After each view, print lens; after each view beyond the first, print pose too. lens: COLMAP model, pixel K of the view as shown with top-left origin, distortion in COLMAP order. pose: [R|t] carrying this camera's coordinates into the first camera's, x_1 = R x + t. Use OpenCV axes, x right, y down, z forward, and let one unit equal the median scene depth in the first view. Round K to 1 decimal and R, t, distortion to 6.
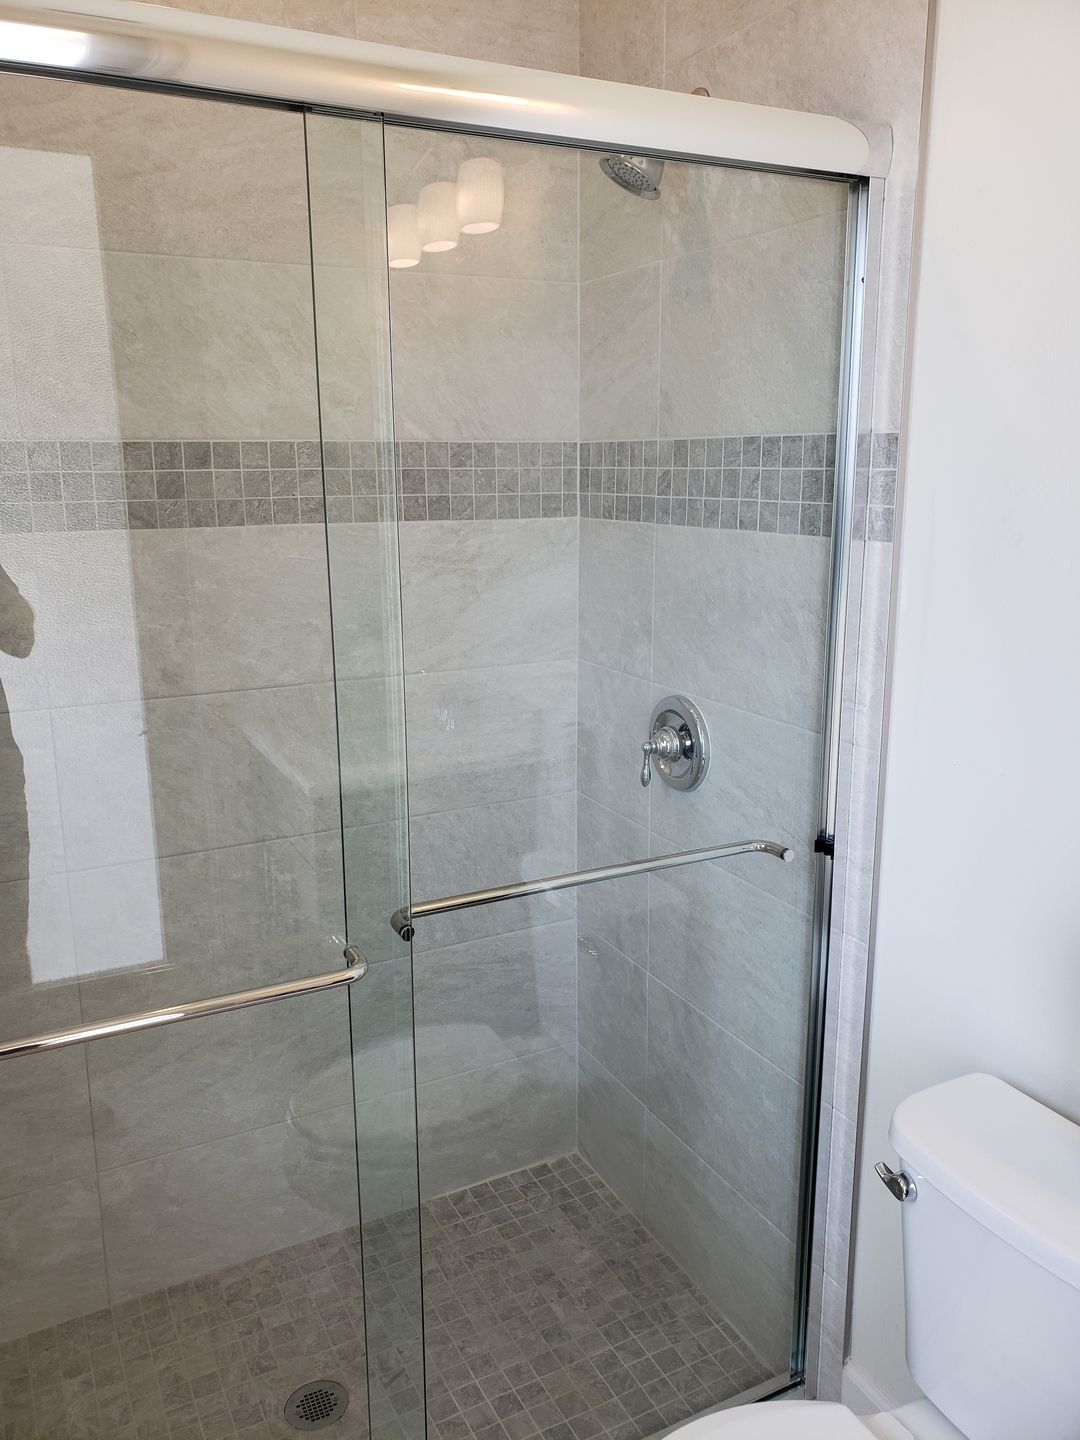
lens RADIAL K [[1100.8, 0, 523.5], [0, 1100.8, 763.1], [0, 0, 1]] dist [0.083800, -0.095511]
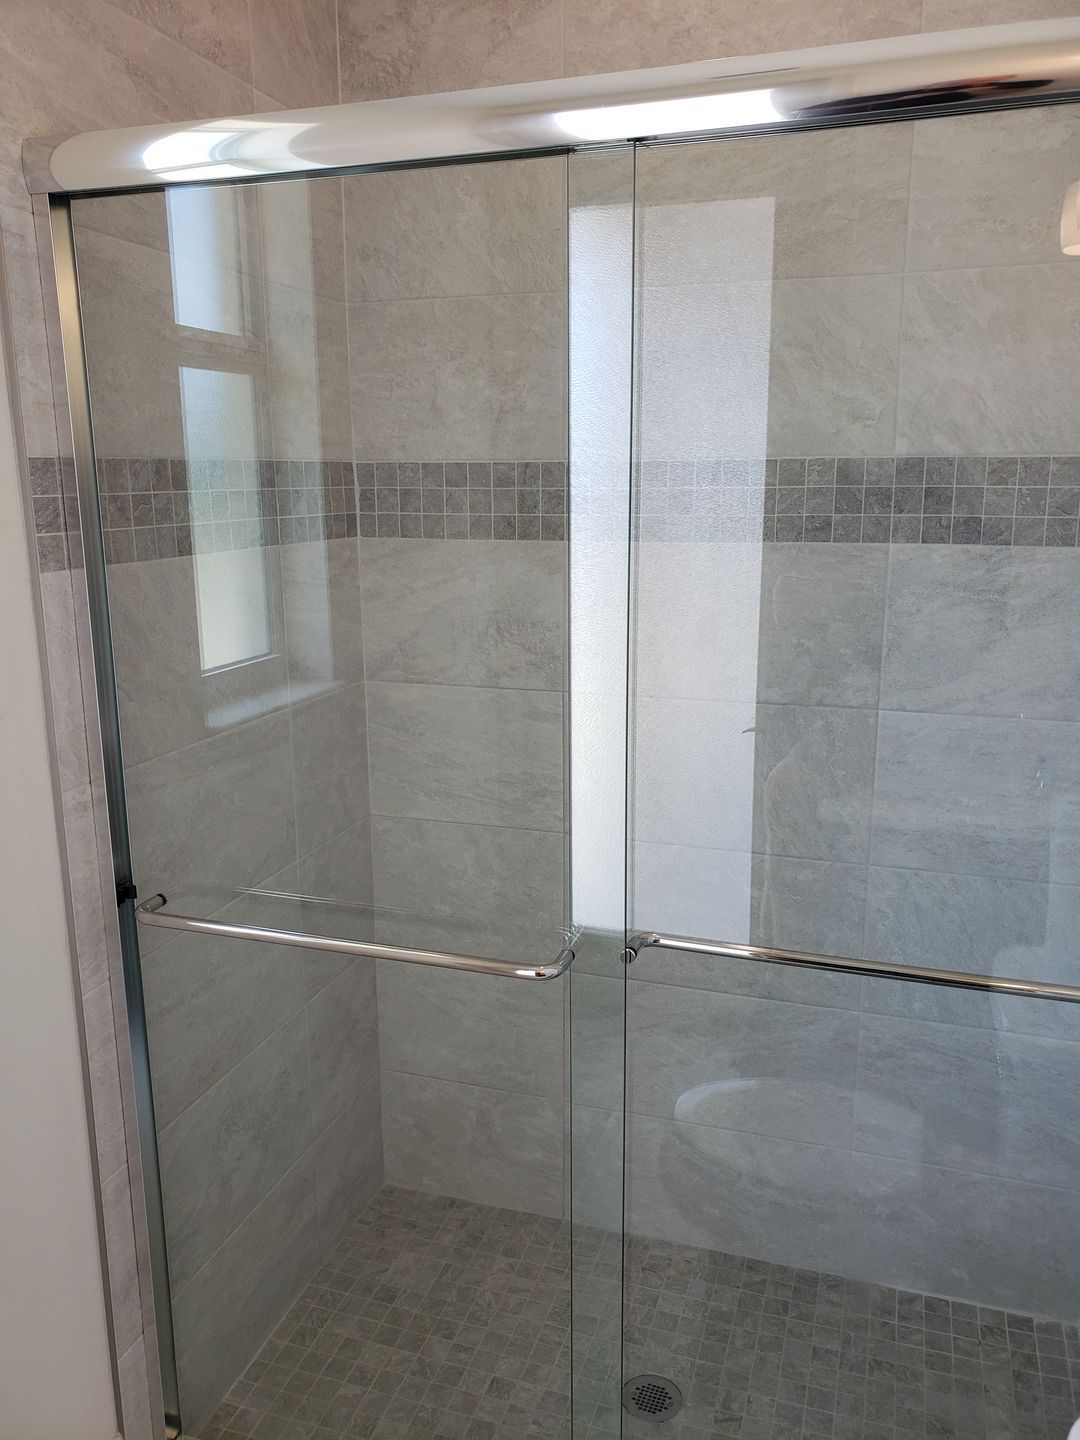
lens RADIAL K [[1100.8, 0, 569.6], [0, 1100.8, 772.2], [0, 0, 1]] dist [0.083800, -0.095511]
pose [[0.711148, 0.188979, -0.677167, 0.333968], [-0.191936, 0.978793, 0.071588, -0.044330], [0.676335, 0.079063, 0.732339, 0.147574]]
